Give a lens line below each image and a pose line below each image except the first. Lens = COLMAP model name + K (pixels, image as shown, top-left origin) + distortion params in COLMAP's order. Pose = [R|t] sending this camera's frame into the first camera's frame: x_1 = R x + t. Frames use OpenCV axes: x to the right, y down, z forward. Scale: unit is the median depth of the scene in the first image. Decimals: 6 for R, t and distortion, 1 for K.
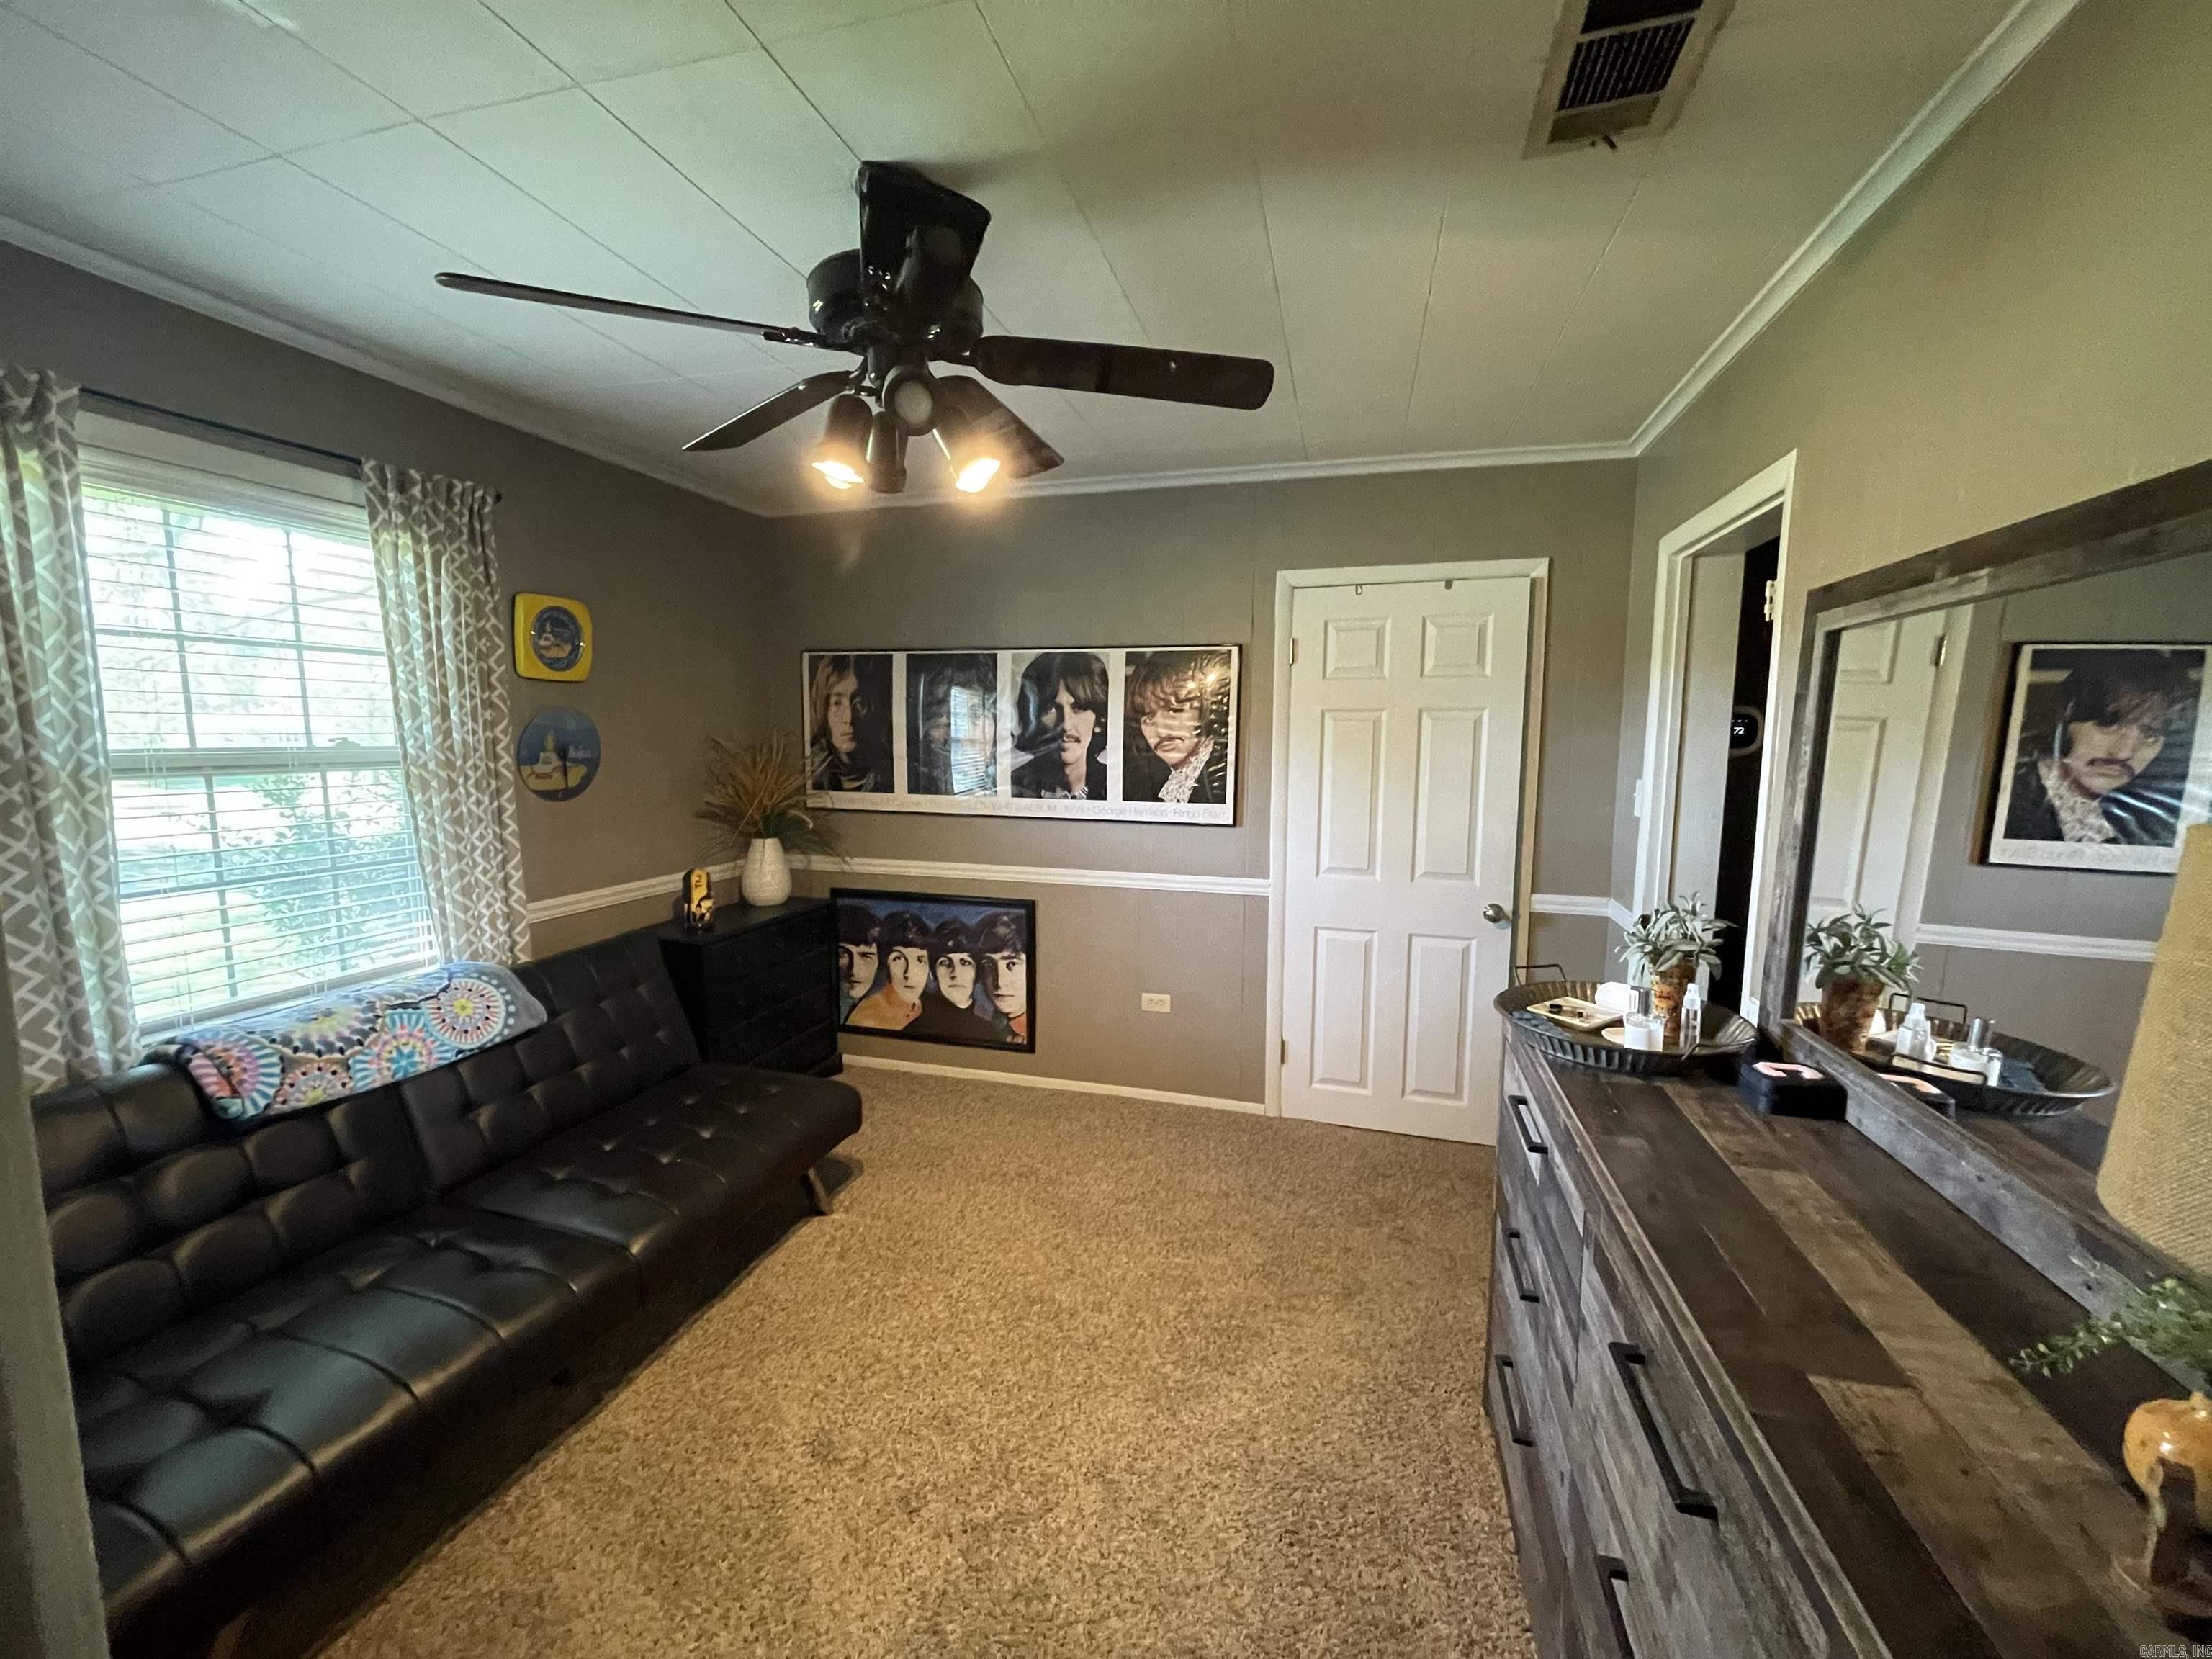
lens RADIAL K [[893.9, 0, 1107.3], [0, 893.9, 835.7], [0, 0, 1]] dist [-0.001915, -0.000370]
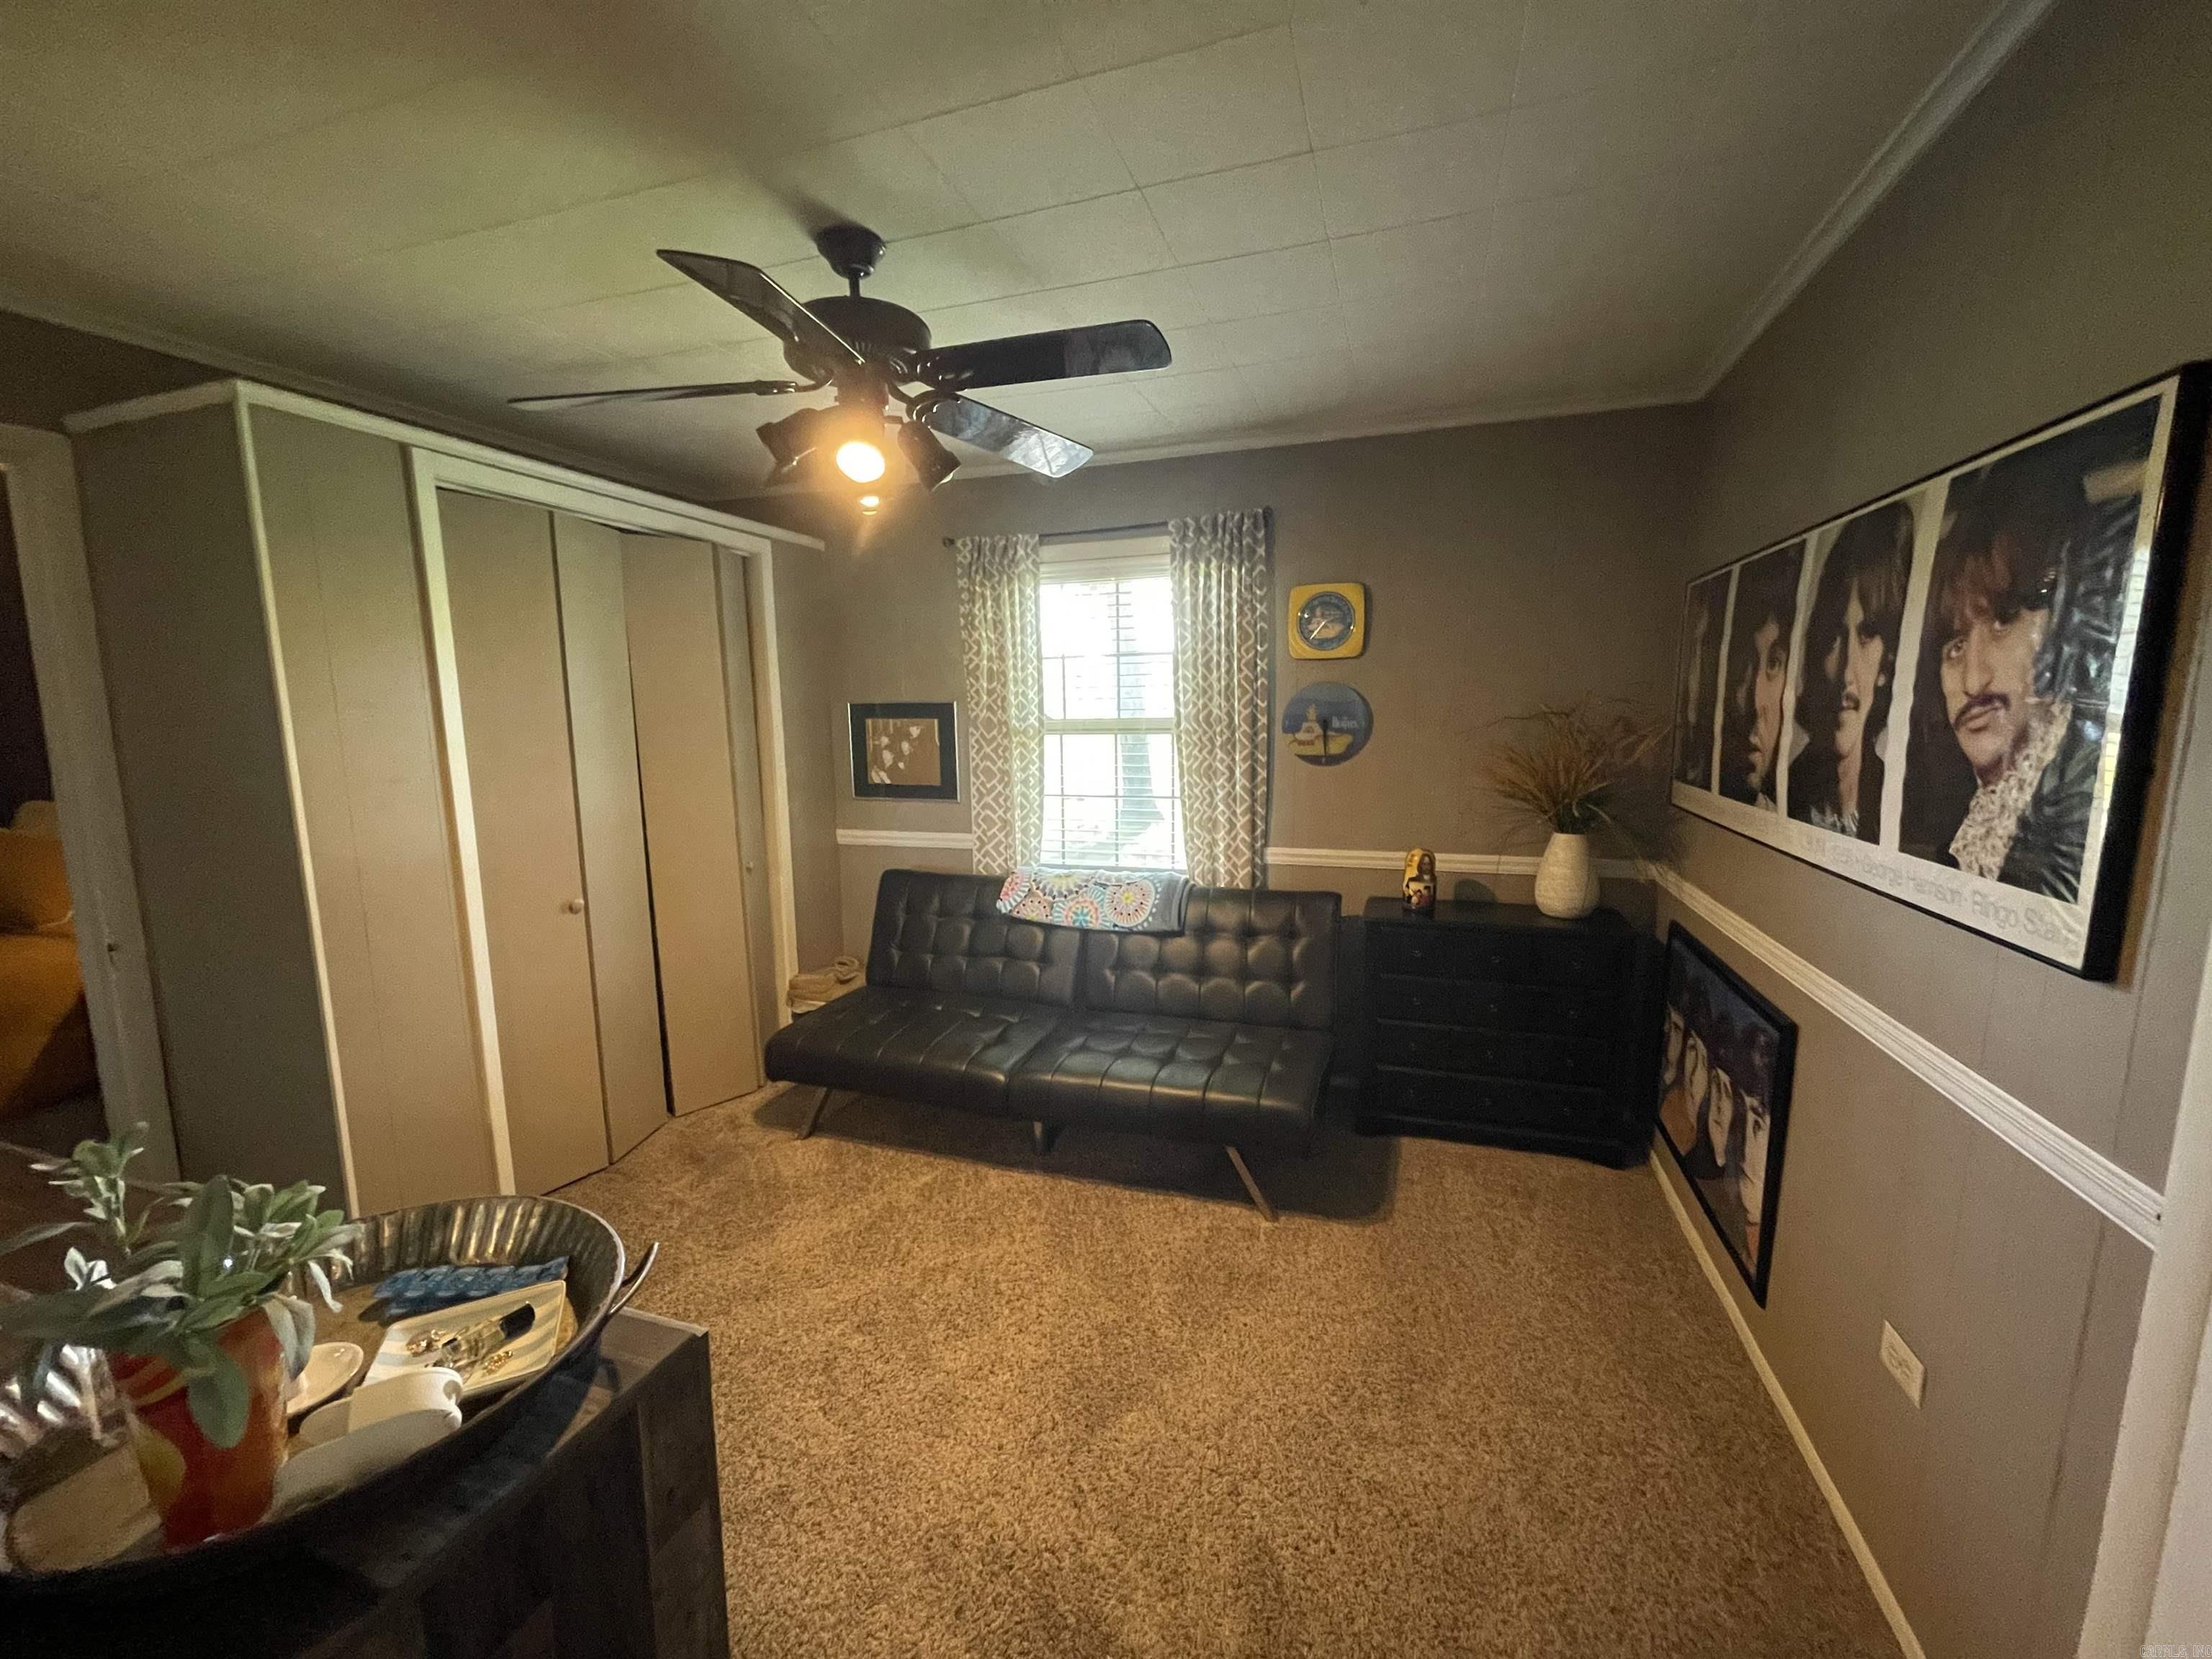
lens RADIAL K [[893.9, 0, 1106.6], [0, 893.9, 841.6], [0, 0, 1]] dist [-0.001915, -0.000370]
pose [[-0.057709, 0.139024, -0.988606, 0.533495], [-0.099534, 0.984521, 0.144260, -0.079193], [0.993359, 0.106725, -0.042978, 0.776317]]
